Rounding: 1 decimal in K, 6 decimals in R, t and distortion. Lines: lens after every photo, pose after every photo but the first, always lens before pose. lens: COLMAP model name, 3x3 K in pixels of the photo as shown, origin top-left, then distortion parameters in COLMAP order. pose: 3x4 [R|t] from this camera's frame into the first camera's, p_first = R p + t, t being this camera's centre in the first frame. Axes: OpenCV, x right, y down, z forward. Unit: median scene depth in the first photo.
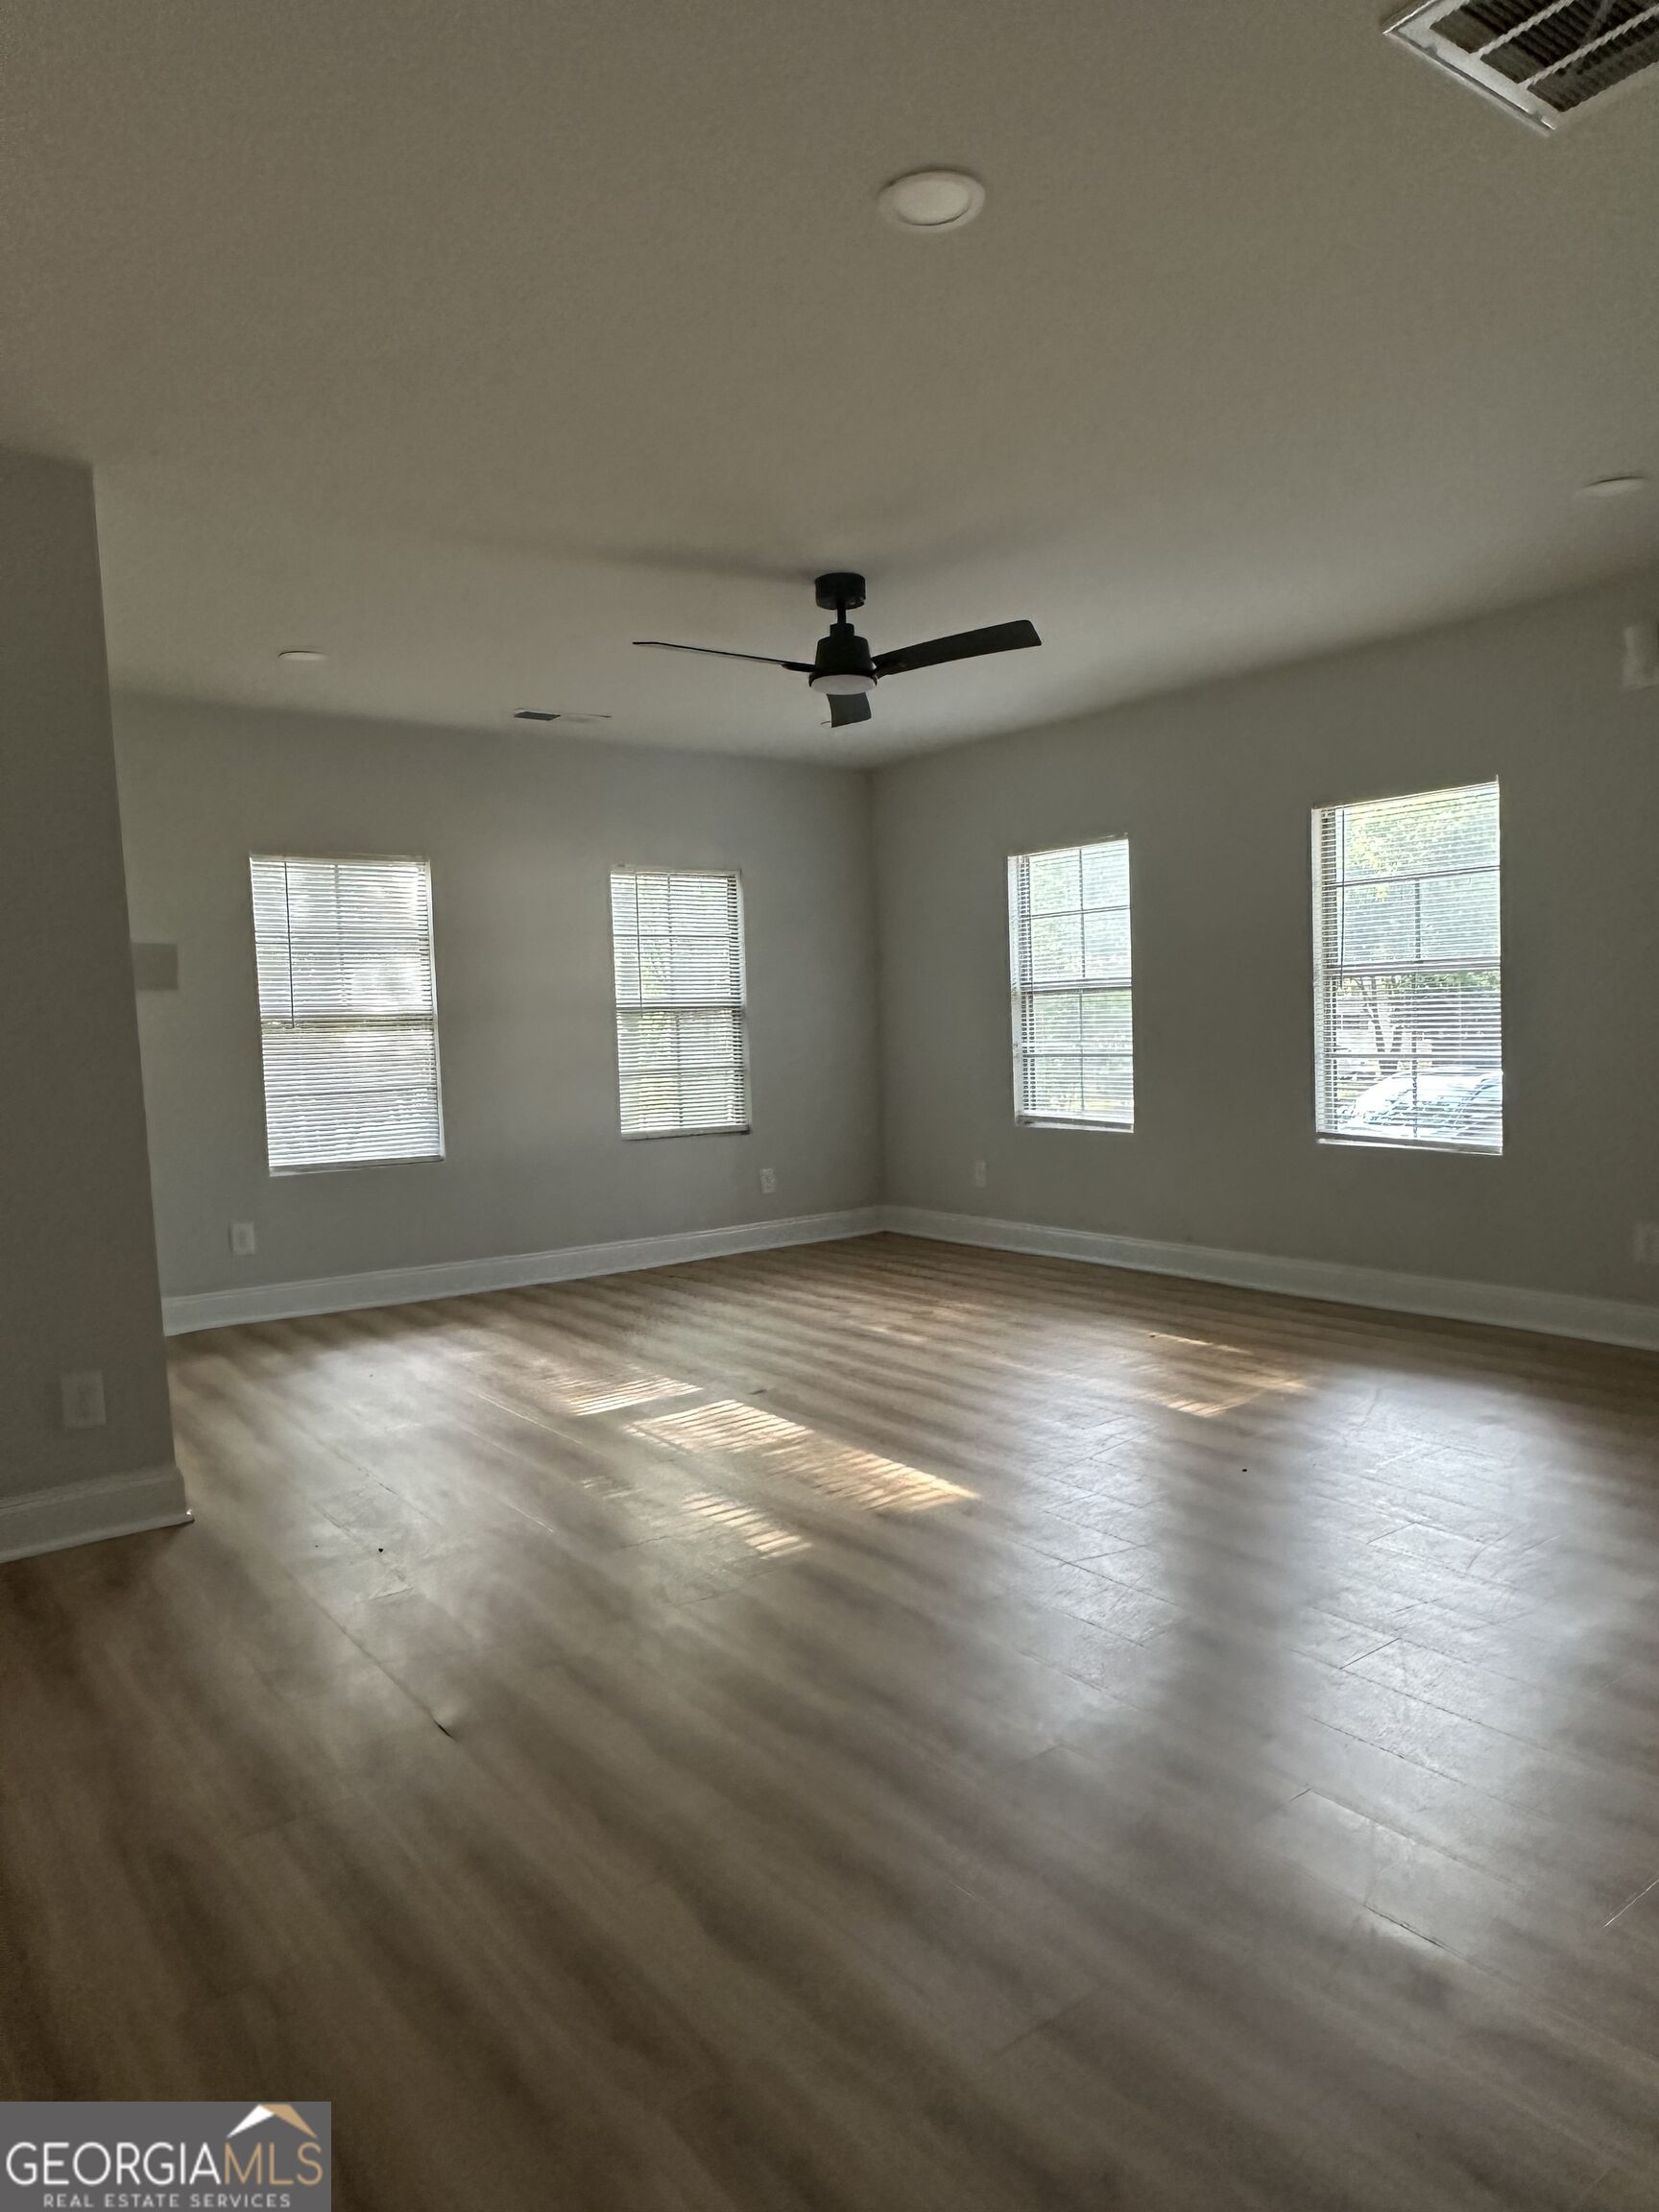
lens RADIAL K [[1440.0, 0, 820.9], [0, 1440.0, 1104.0], [0, 0, 1]] dist [0.002121, 0.000596]
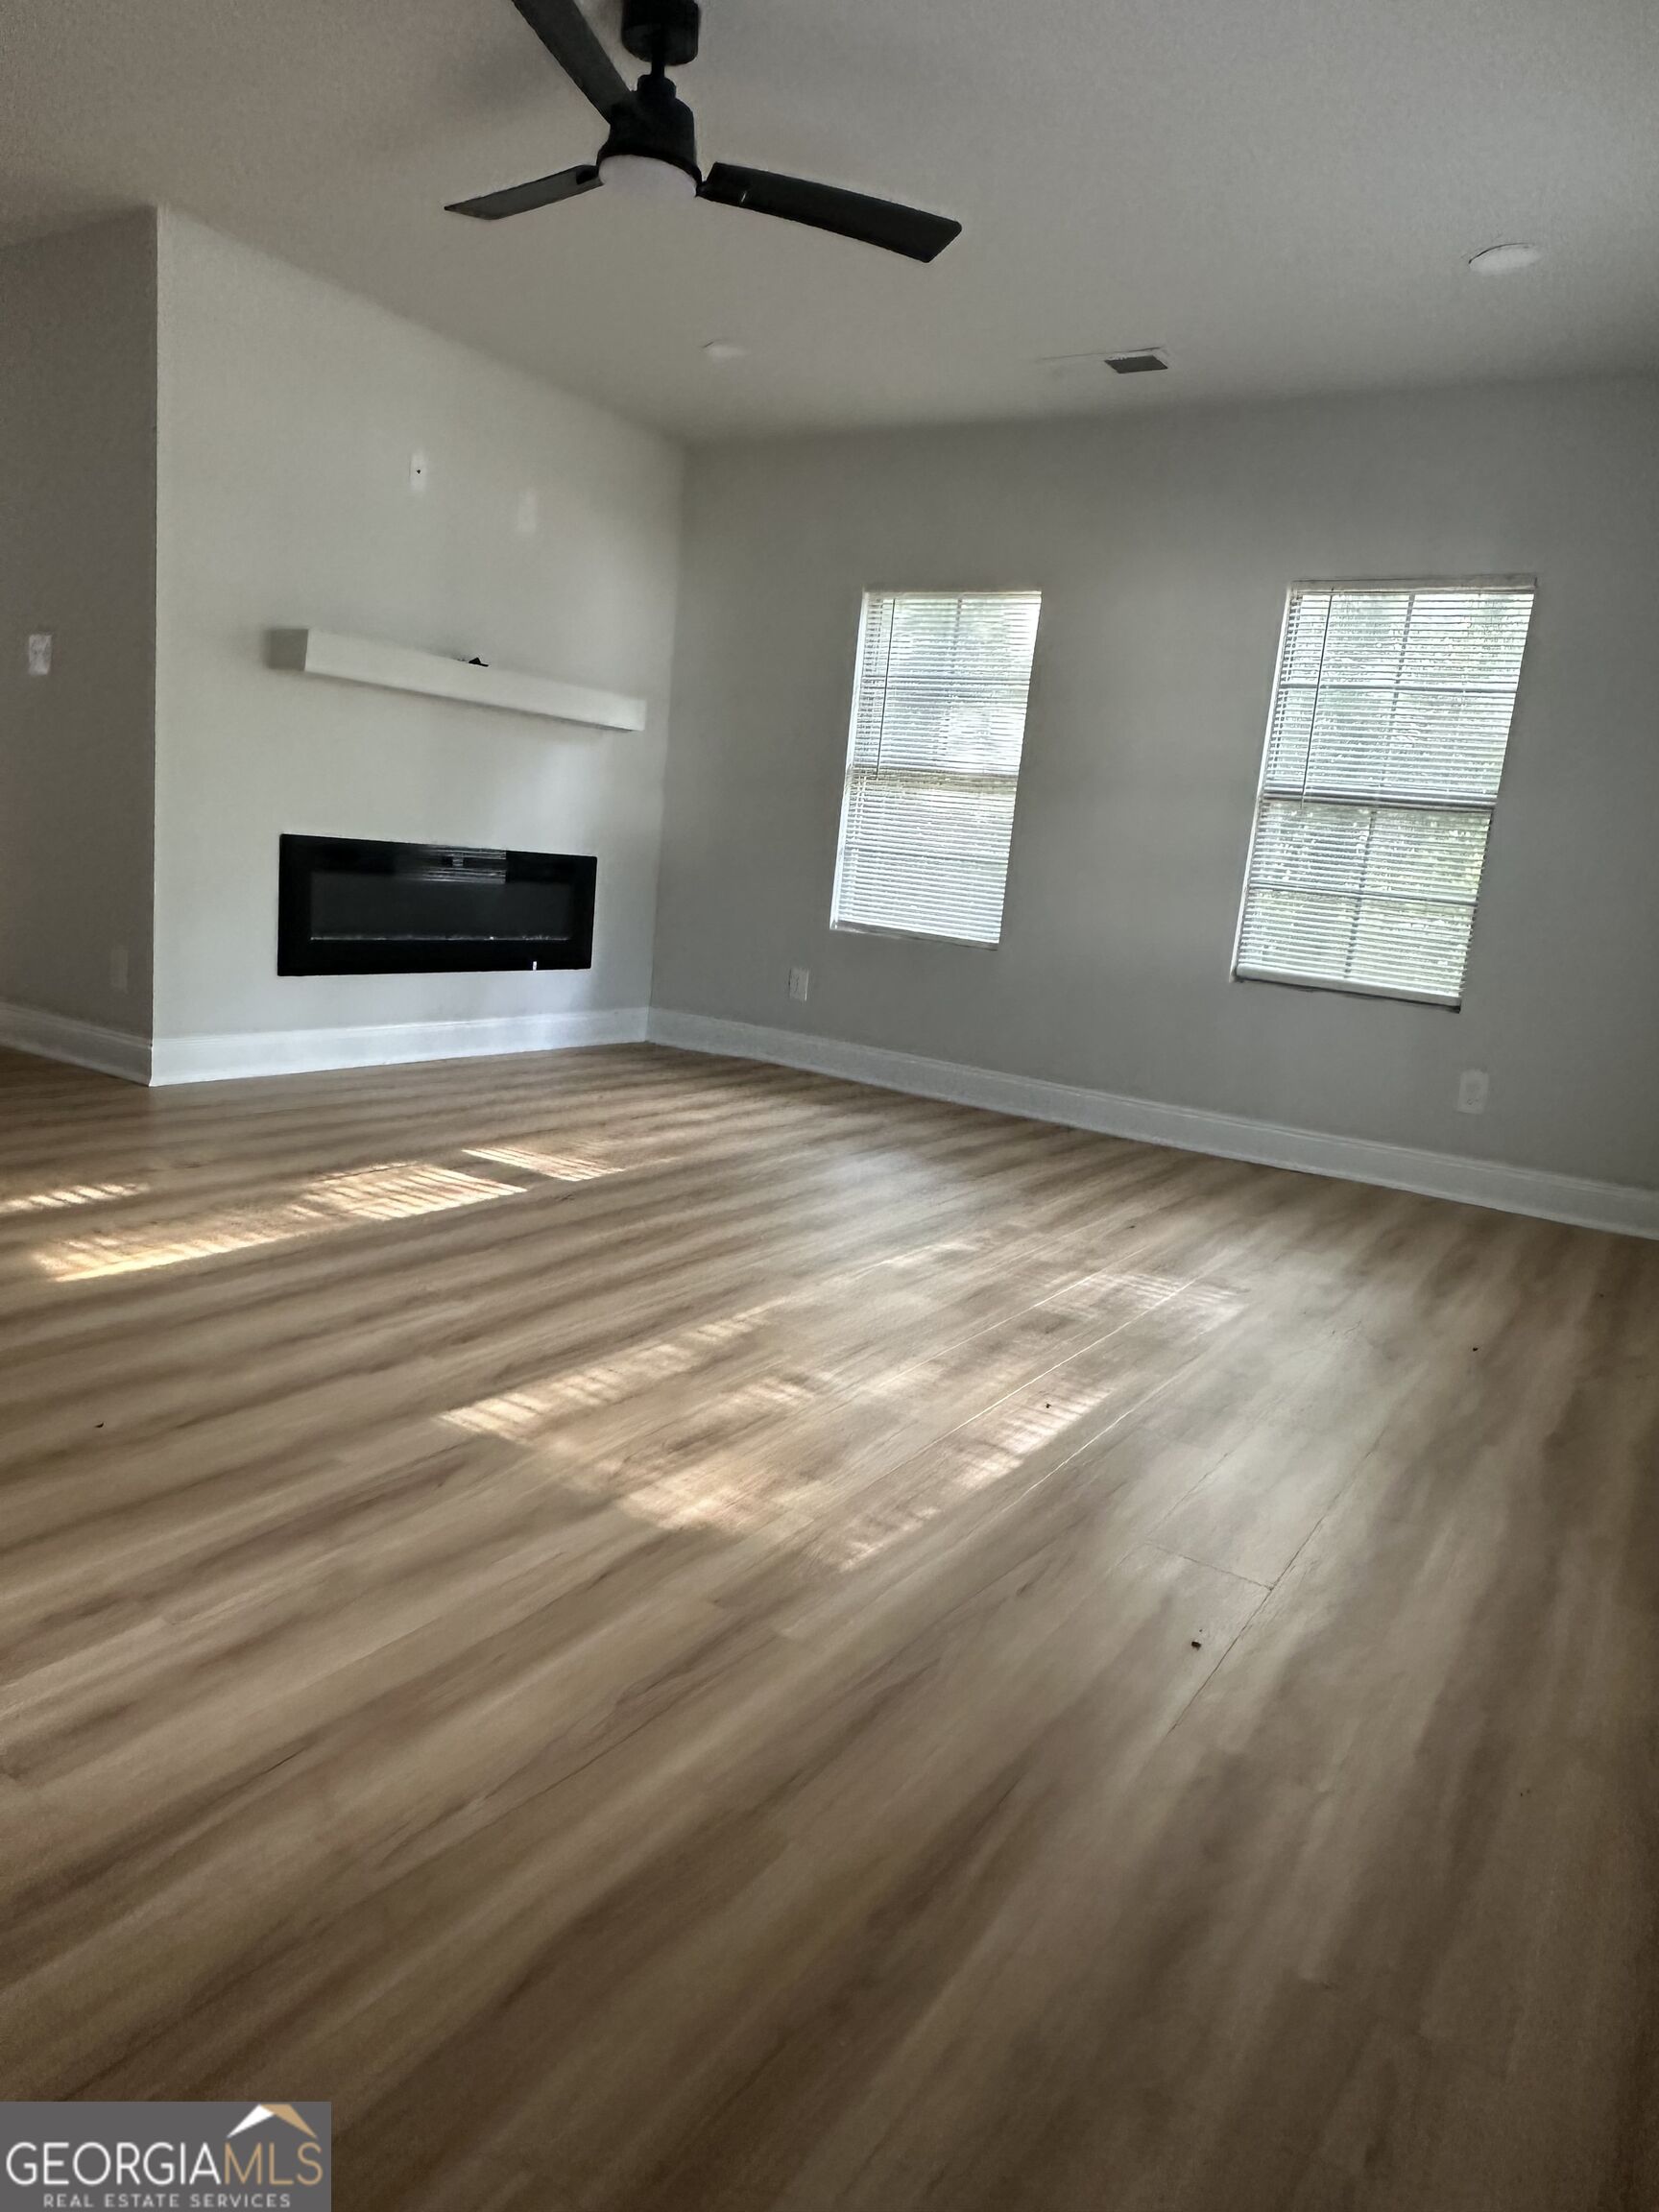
lens RADIAL K [[1440.0, 0, 820.9], [0, 1440.0, 1104.0], [0, 0, 1]] dist [0.002121, 0.000596]
pose [[0.336325, 0.233019, -0.912462, 0.737021], [-0.161140, 0.968855, 0.188025, -0.023392], [0.927857, 0.083797, 0.363399, 0.862926]]
